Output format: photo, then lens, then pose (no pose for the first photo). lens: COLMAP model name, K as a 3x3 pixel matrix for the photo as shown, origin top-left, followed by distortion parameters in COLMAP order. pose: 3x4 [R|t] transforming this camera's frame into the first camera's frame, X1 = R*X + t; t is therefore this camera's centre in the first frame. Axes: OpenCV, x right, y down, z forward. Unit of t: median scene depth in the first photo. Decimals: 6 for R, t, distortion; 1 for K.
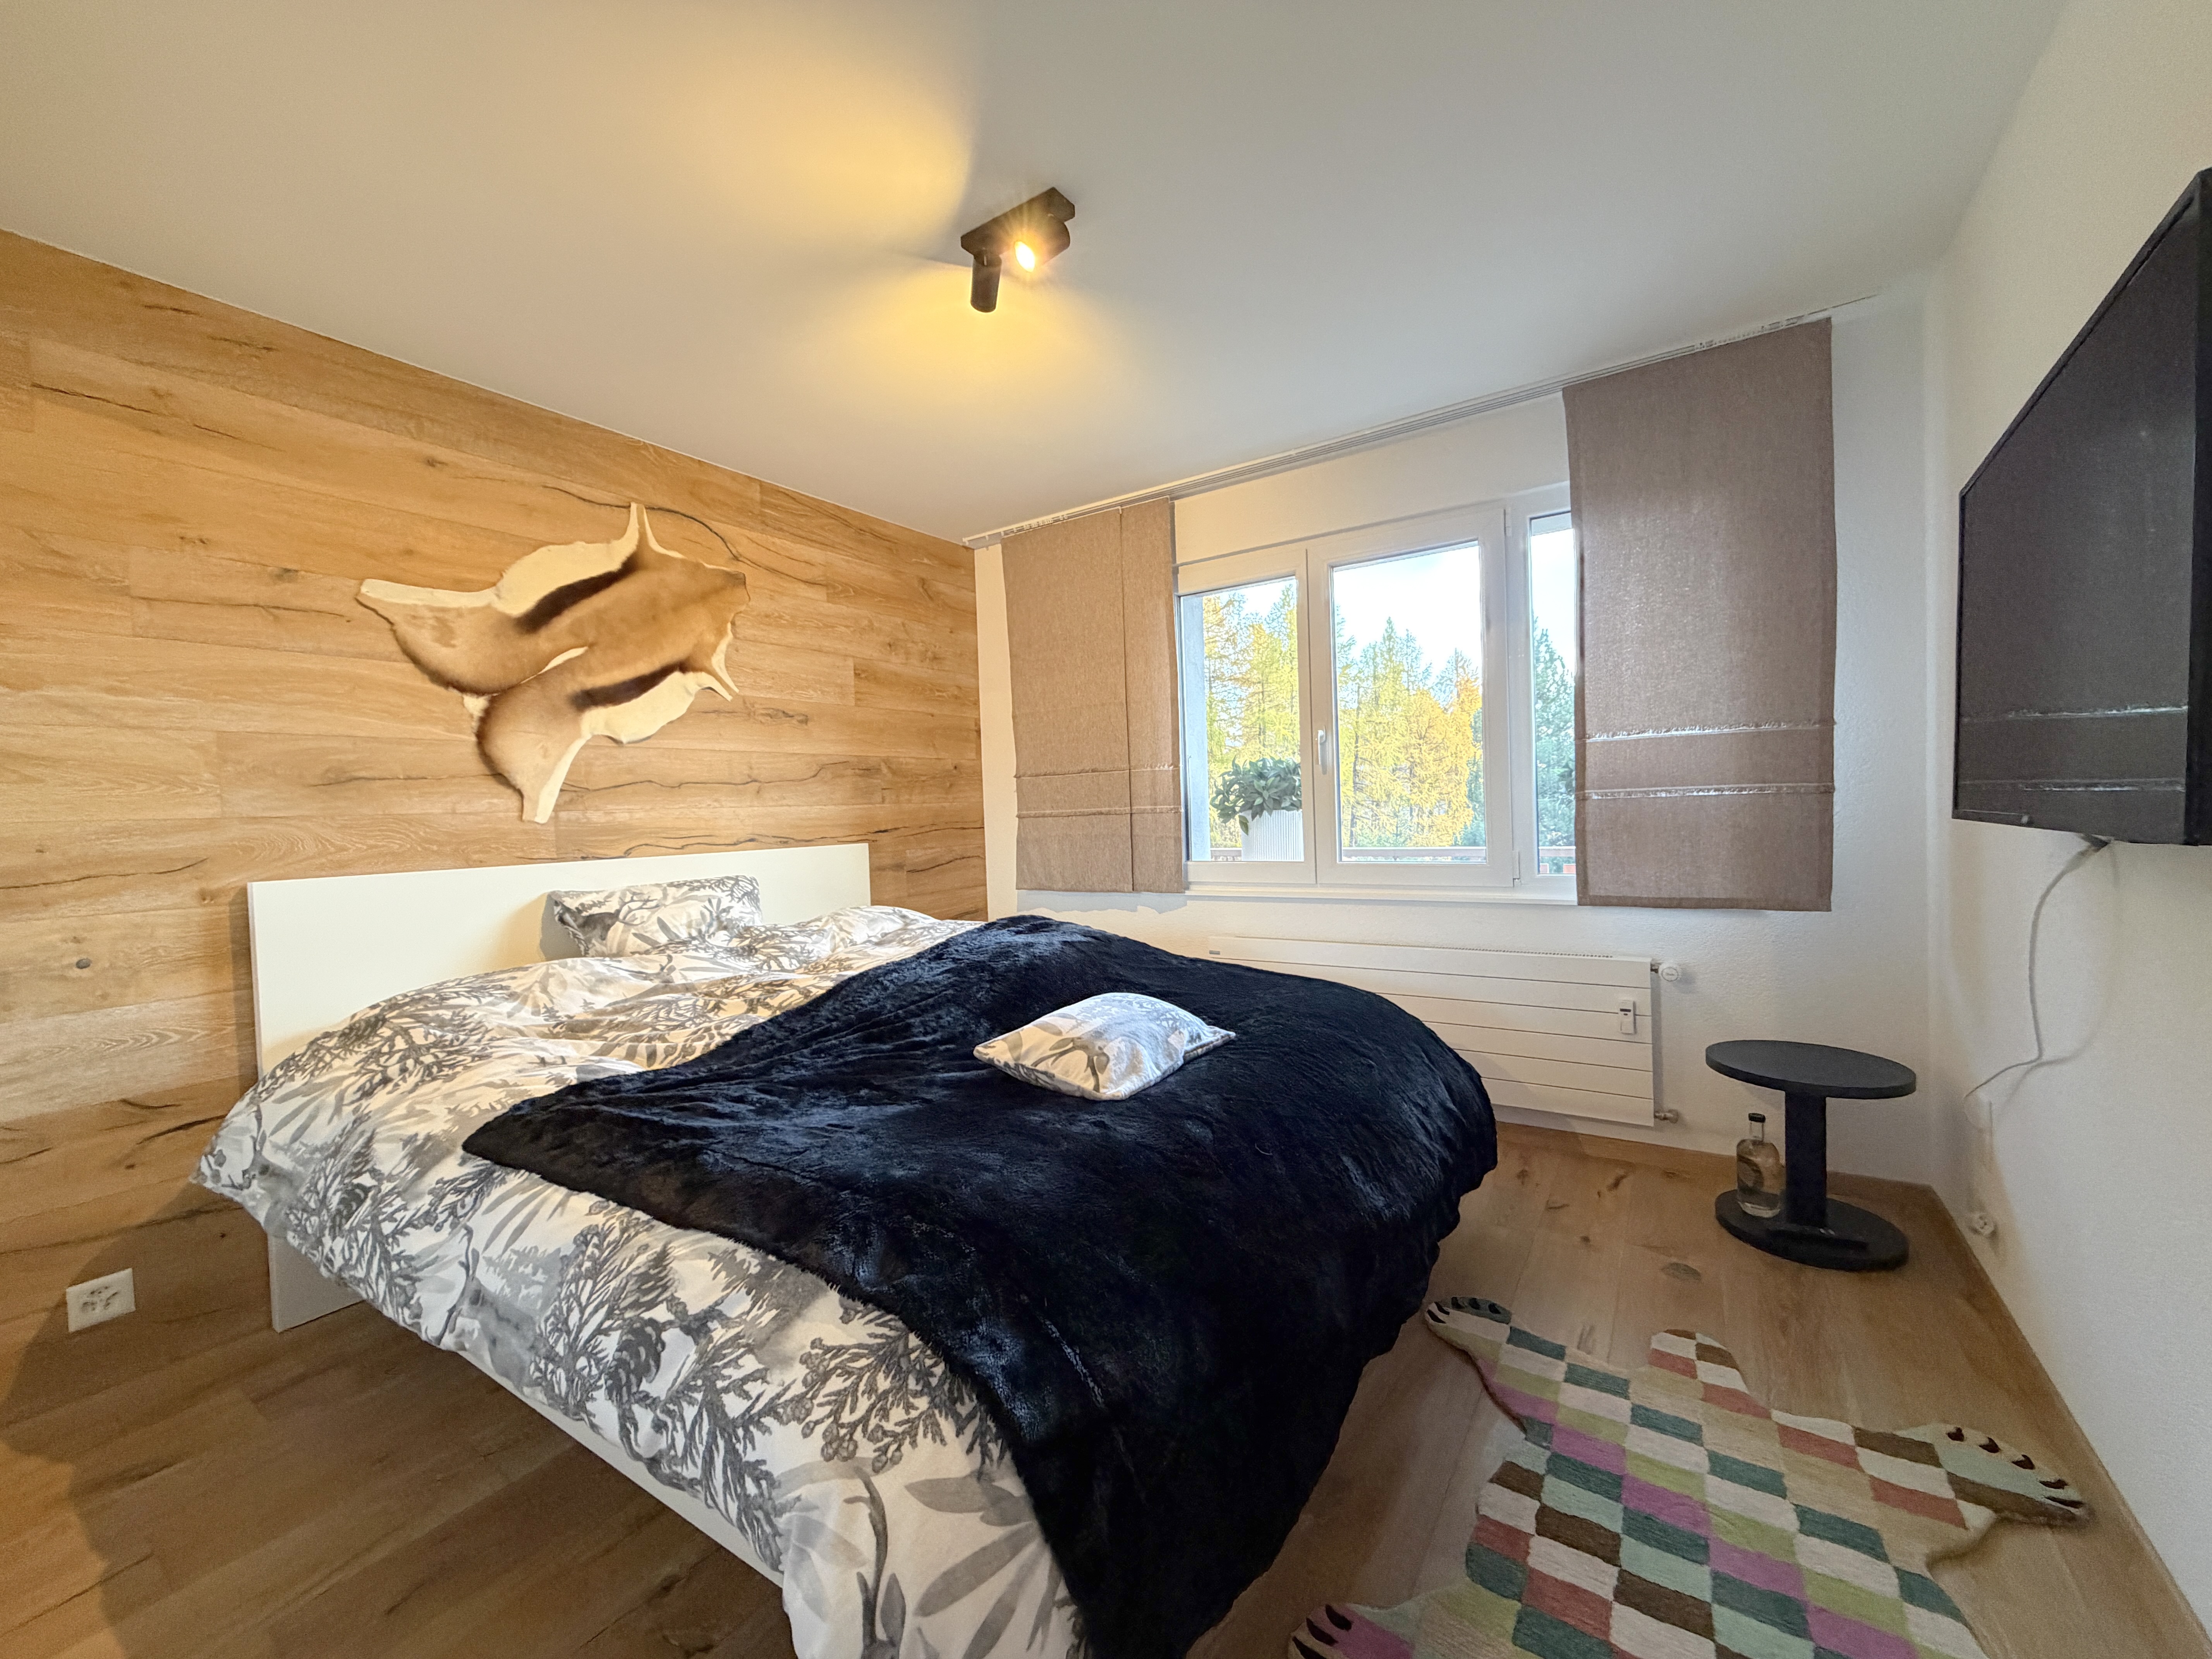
lens RADIAL K [[882.8, 0, 1097.6], [0, 882.8, 830.9], [0, 0, 1]] dist [0.000099, 0.000089]
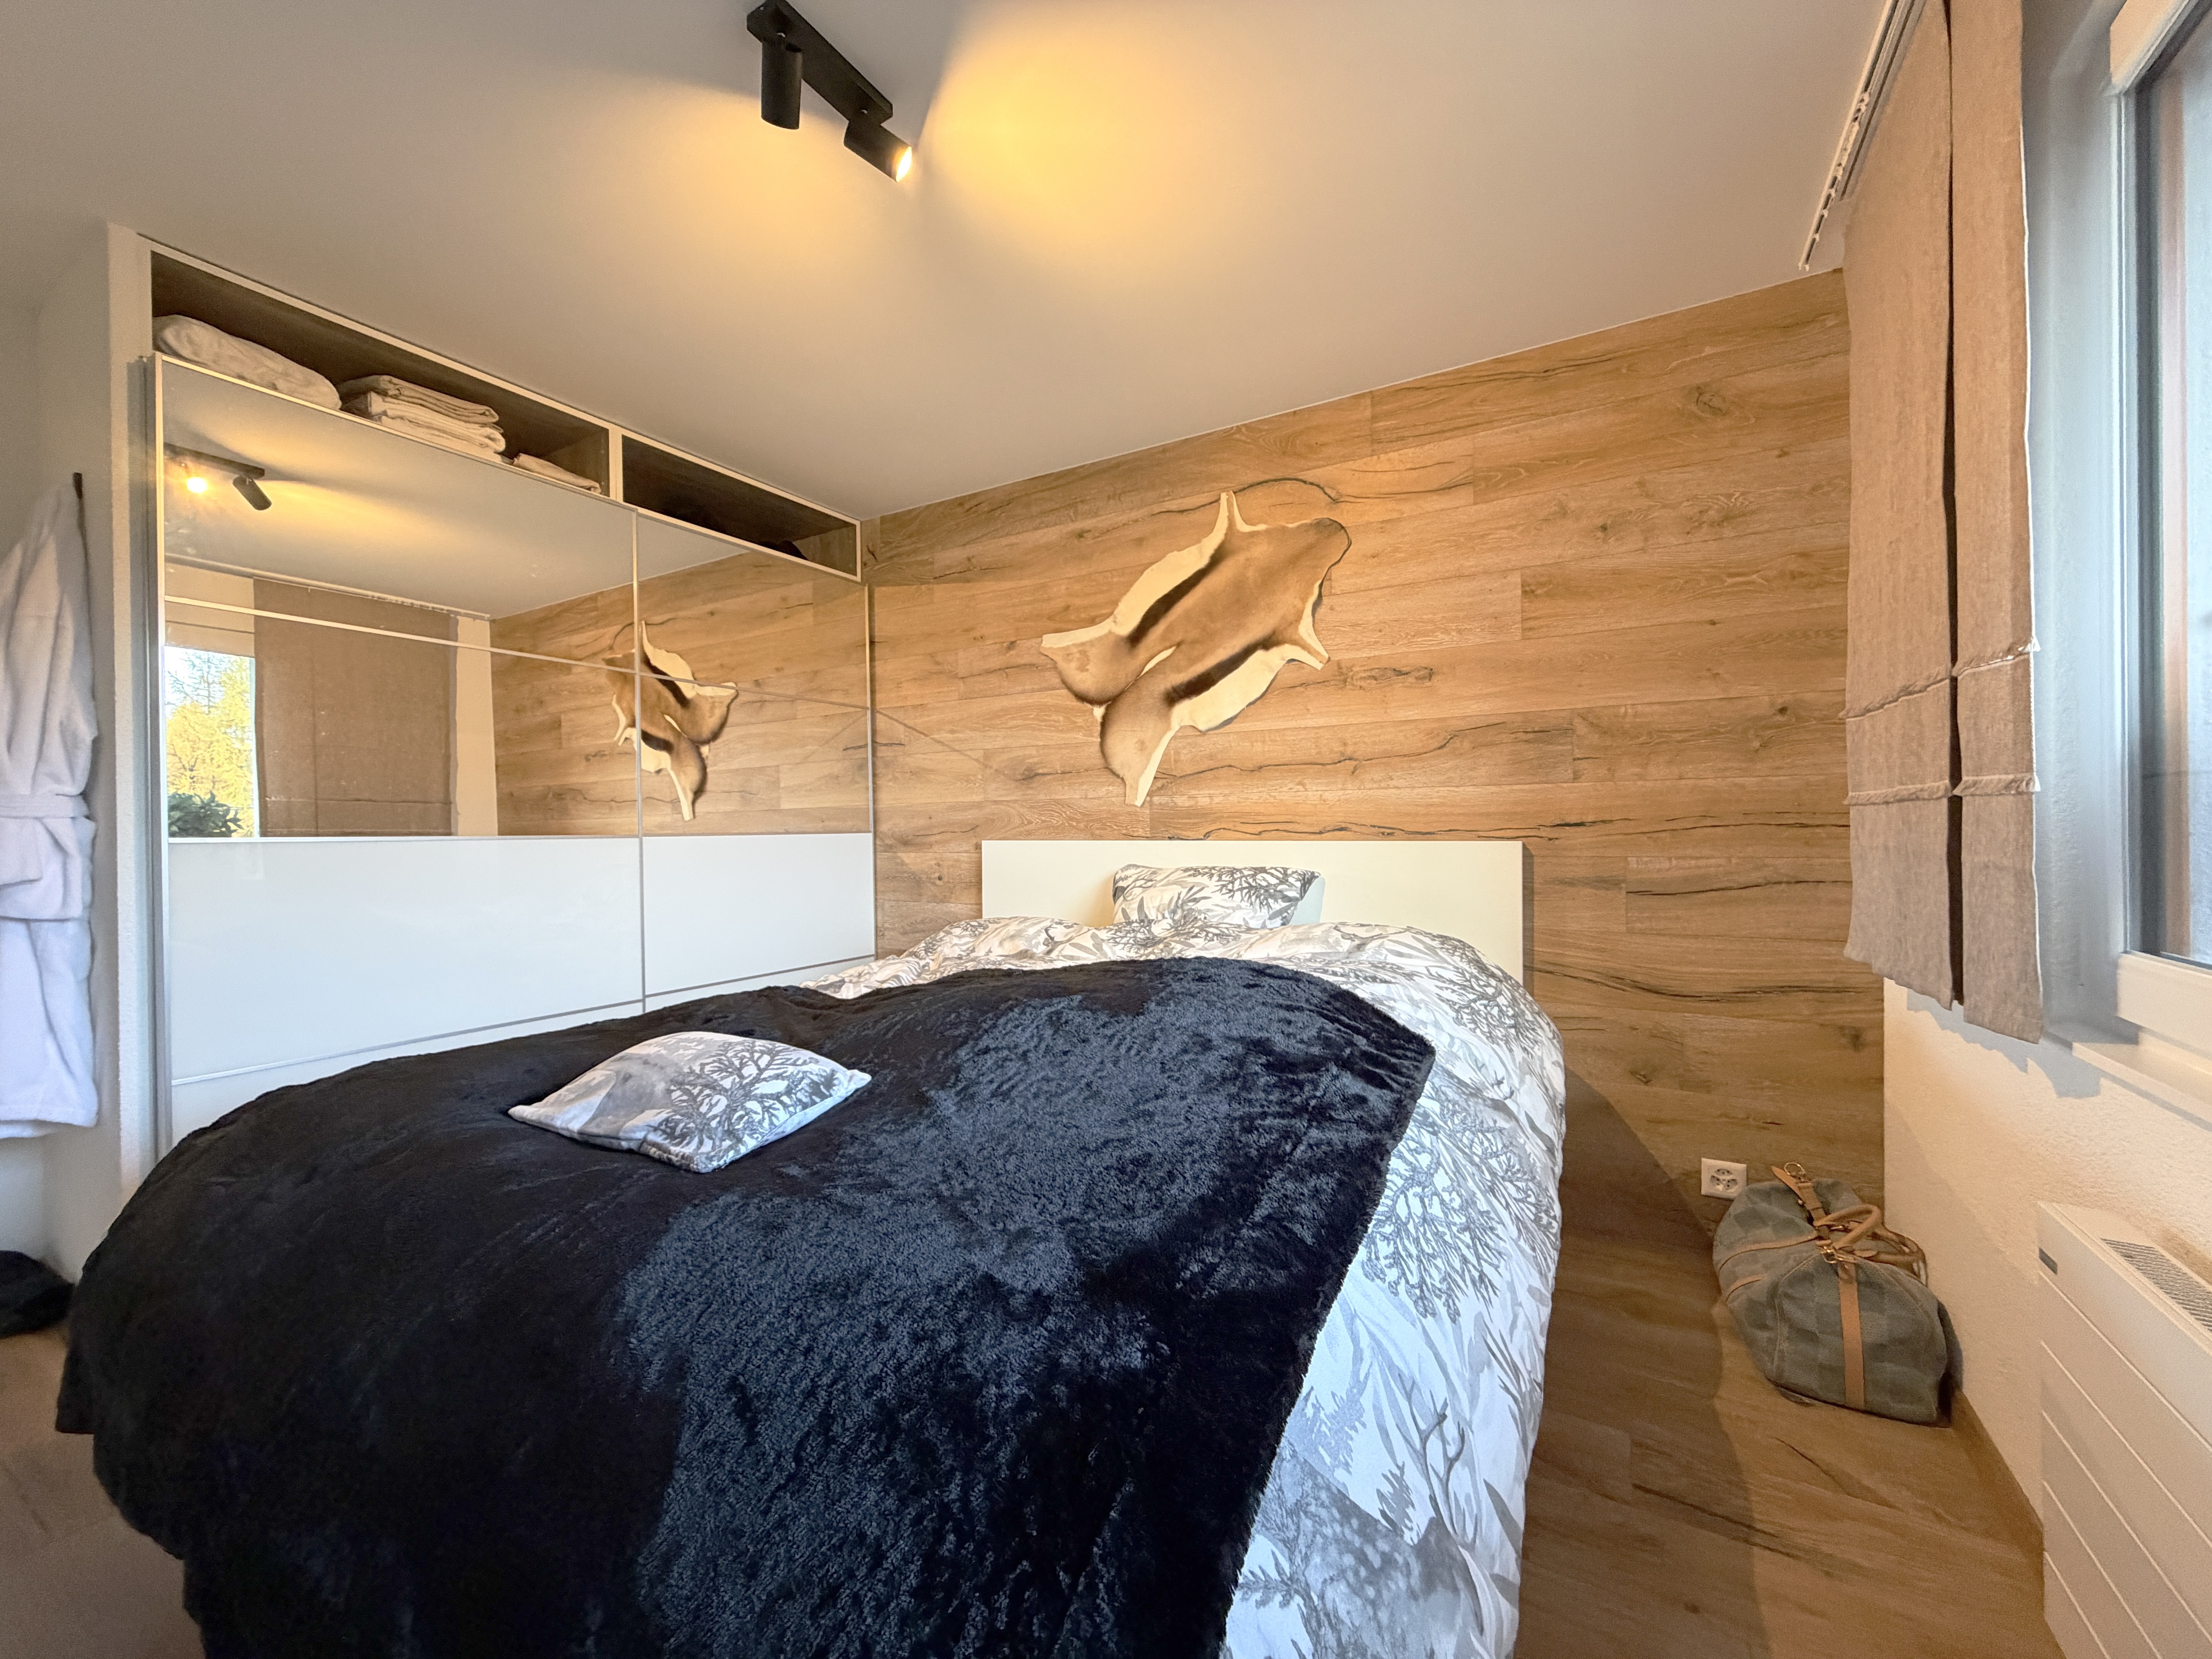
lens RADIAL K [[882.8, 0, 1097.6], [0, 882.8, 830.9], [0, 0, 1]] dist [0.000099, 0.000089]
pose [[0.059291, 0.045204, -0.997217, 0.503242], [-0.011635, 0.998938, 0.044590, -0.025720], [0.998173, 0.008959, 0.059754, 0.803897]]
